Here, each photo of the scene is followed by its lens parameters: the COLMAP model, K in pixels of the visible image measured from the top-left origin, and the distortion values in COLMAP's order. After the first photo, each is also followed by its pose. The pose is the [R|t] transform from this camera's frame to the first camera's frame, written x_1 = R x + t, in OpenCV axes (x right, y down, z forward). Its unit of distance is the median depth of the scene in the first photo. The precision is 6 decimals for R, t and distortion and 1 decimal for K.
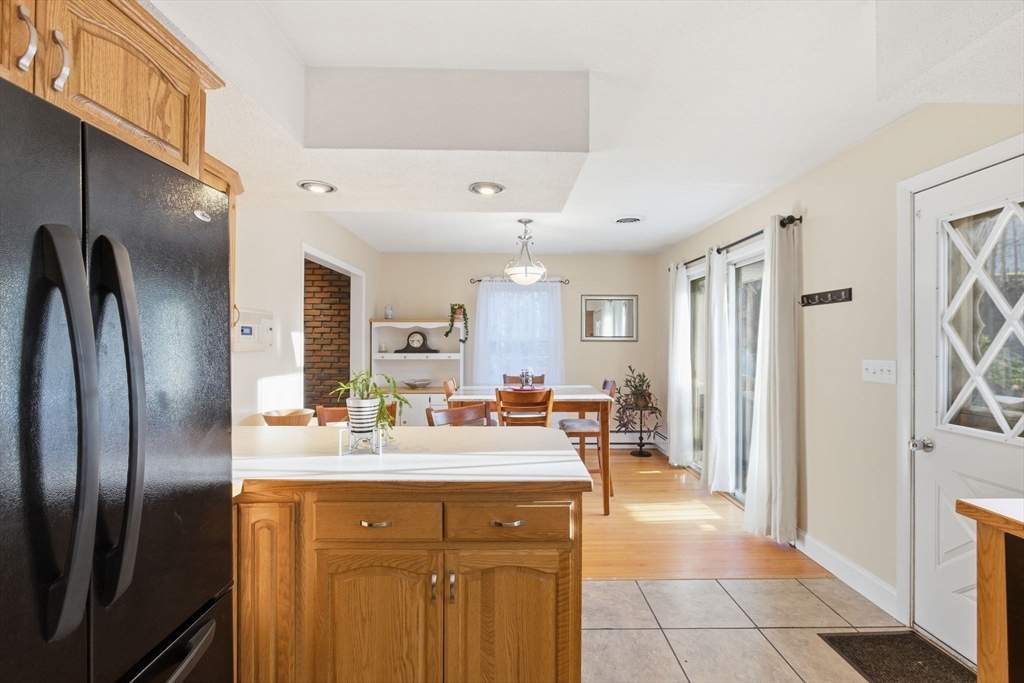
lens RADIAL K [[458.7, 0, 510.6], [0, 458.7, 336.3], [0, 0, 1]] dist [-0.003775, -0.000585]
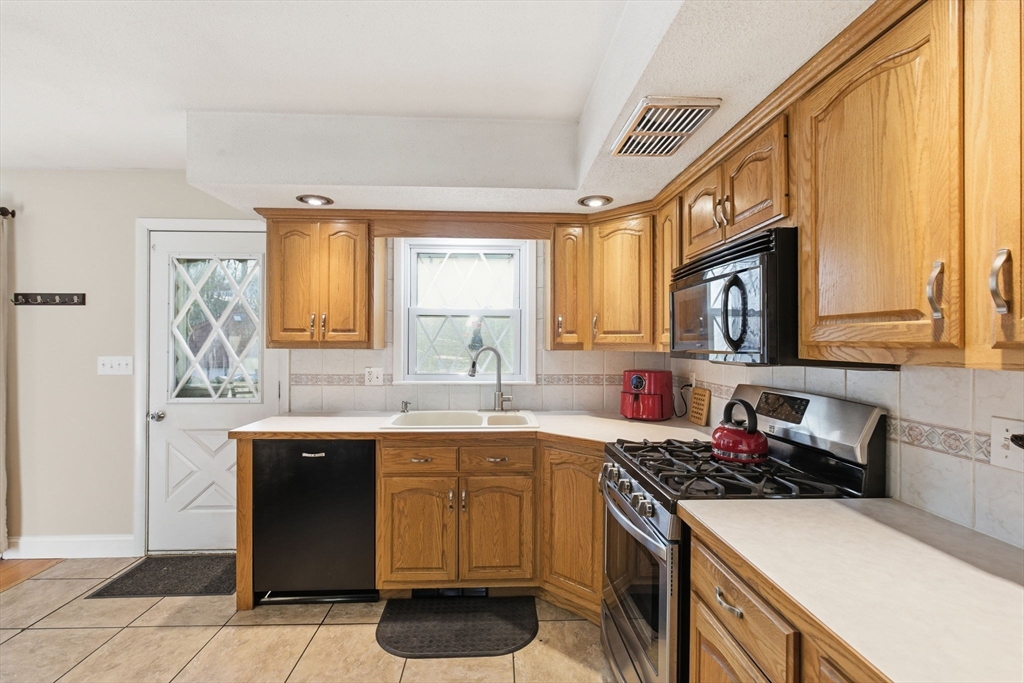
lens RADIAL K [[458.7, 0, 510.3], [0, 458.7, 343.4], [0, 0, 1]] dist [-0.003775, -0.000585]
pose [[-0.036632, 0.001992, 0.999327, -0.486447], [-0.012656, 0.999917, -0.002458, 0.006860], [-0.999249, -0.012737, -0.036604, -0.007702]]
